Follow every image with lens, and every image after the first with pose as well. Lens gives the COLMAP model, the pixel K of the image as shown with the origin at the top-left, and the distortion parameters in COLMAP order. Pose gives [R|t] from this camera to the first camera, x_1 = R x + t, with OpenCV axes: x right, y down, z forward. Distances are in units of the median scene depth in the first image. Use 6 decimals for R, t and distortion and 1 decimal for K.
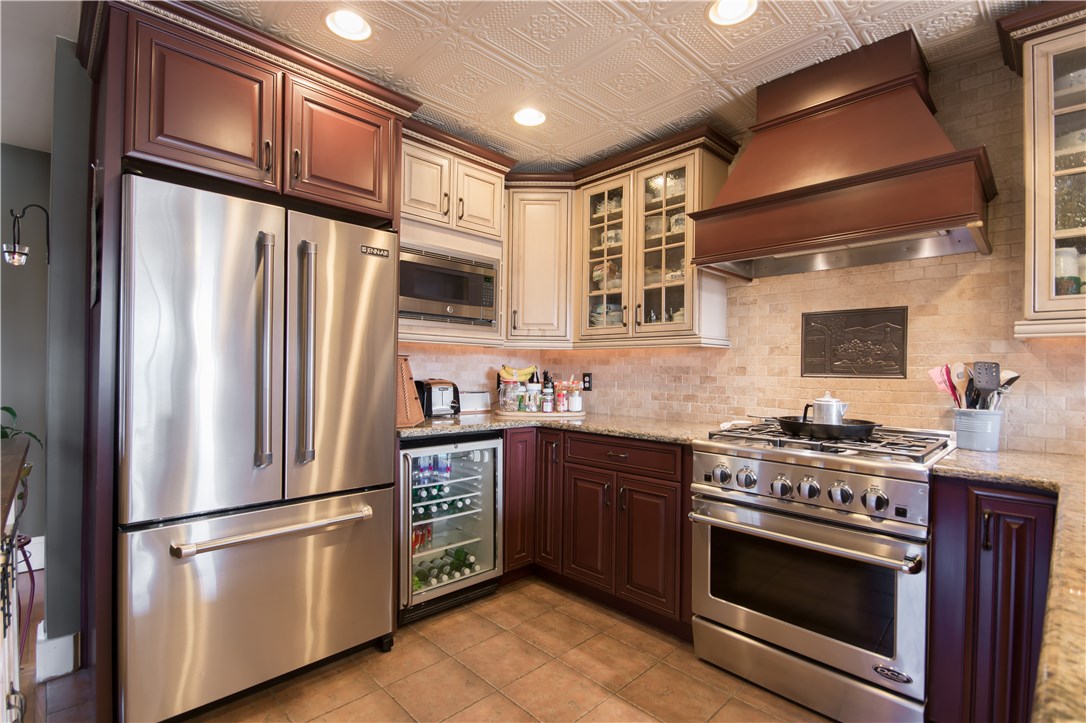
lens RADIAL K [[500.1, 0, 534.9], [0, 500.1, 372.3], [0, 0, 1]] dist [0.000042, -0.000457]
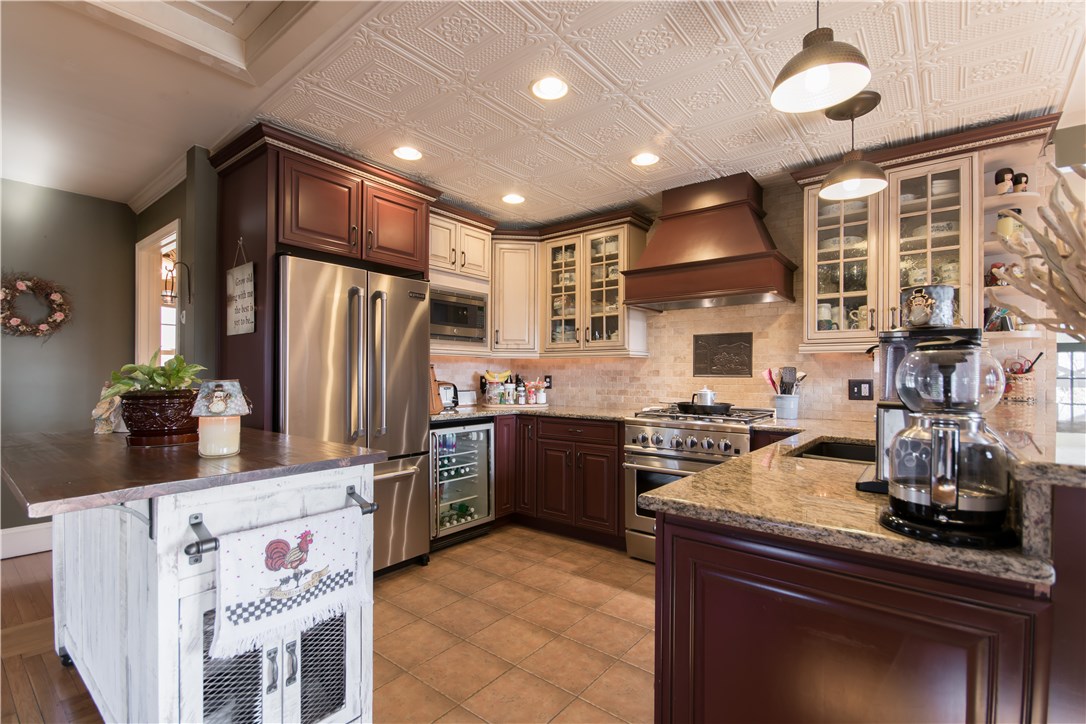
lens RADIAL K [[490.7, 0, 535.9], [0, 490.7, 373.0], [0, 0, 1]] dist [-0.000285, -0.000508]
pose [[0.991900, -0.008595, 0.126728, -0.126996], [0.009079, 0.999954, -0.003248, -0.001592], [-0.126694, 0.004372, 0.991932, -0.403679]]
